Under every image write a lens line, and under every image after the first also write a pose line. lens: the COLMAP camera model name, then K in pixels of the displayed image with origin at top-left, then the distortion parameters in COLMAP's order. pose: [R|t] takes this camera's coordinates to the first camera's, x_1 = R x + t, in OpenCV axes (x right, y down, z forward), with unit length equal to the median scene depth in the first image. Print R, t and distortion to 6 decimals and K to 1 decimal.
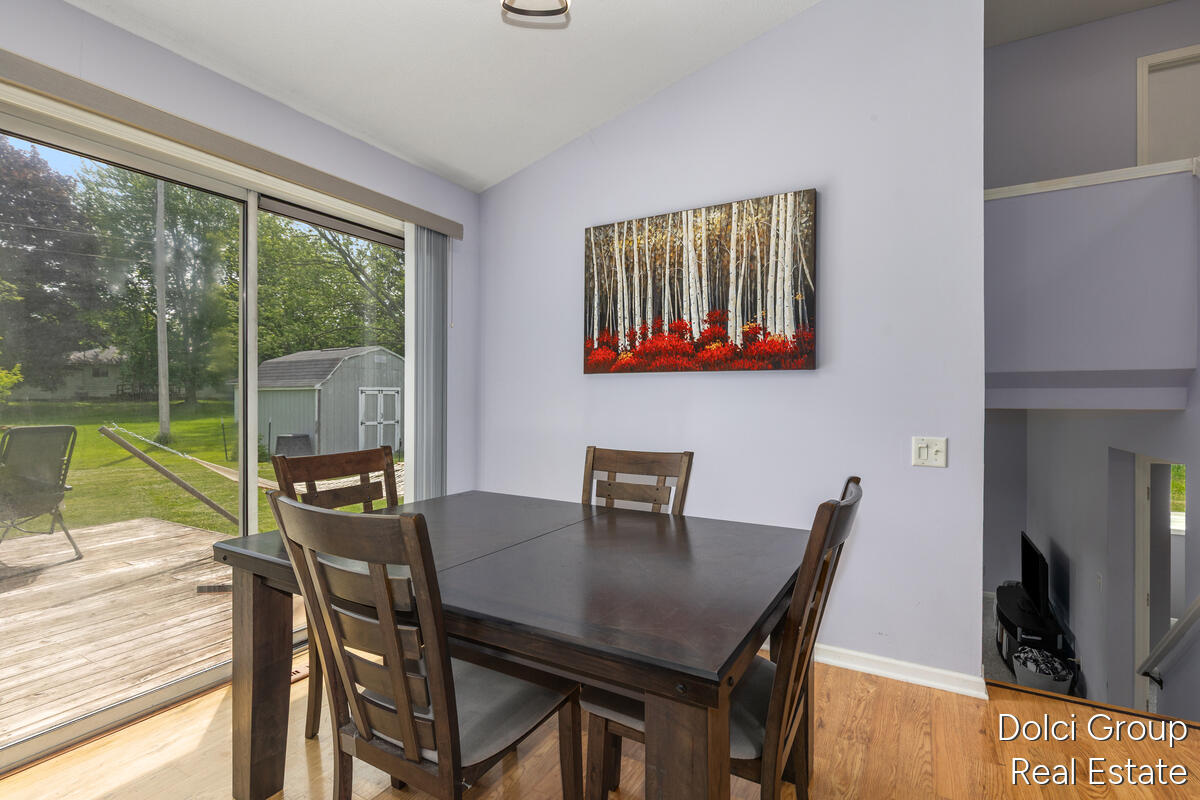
lens RADIAL K [[549.2, 0, 610.8], [0, 549.2, 402.8], [0, 0, 1]] dist [0.002478, -0.001157]
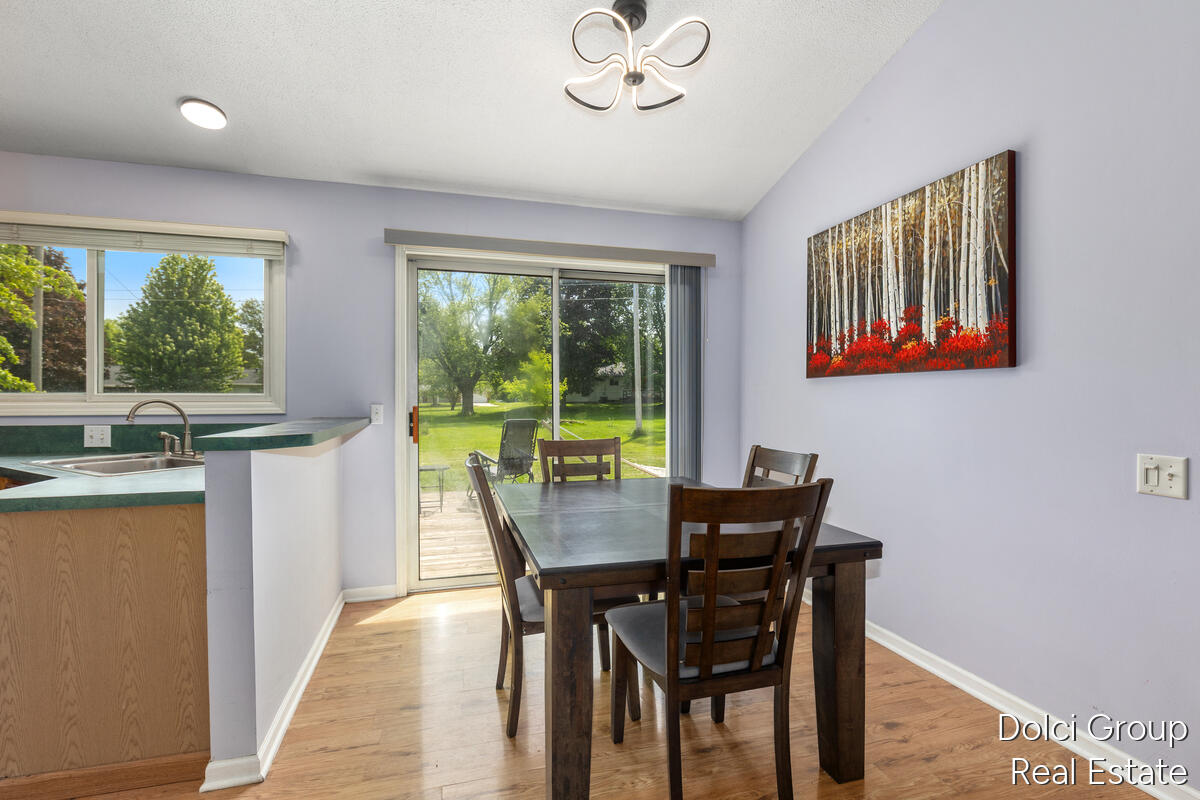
lens RADIAL K [[567.1, 0, 608.1], [0, 567.1, 403.2], [0, 0, 1]] dist [-0.005686, -0.001537]
pose [[0.714704, -0.000520, -0.699427, 0.475958], [-0.001574, 0.999996, -0.002352, -0.002627], [0.699425, 0.002782, 0.714700, -0.031837]]
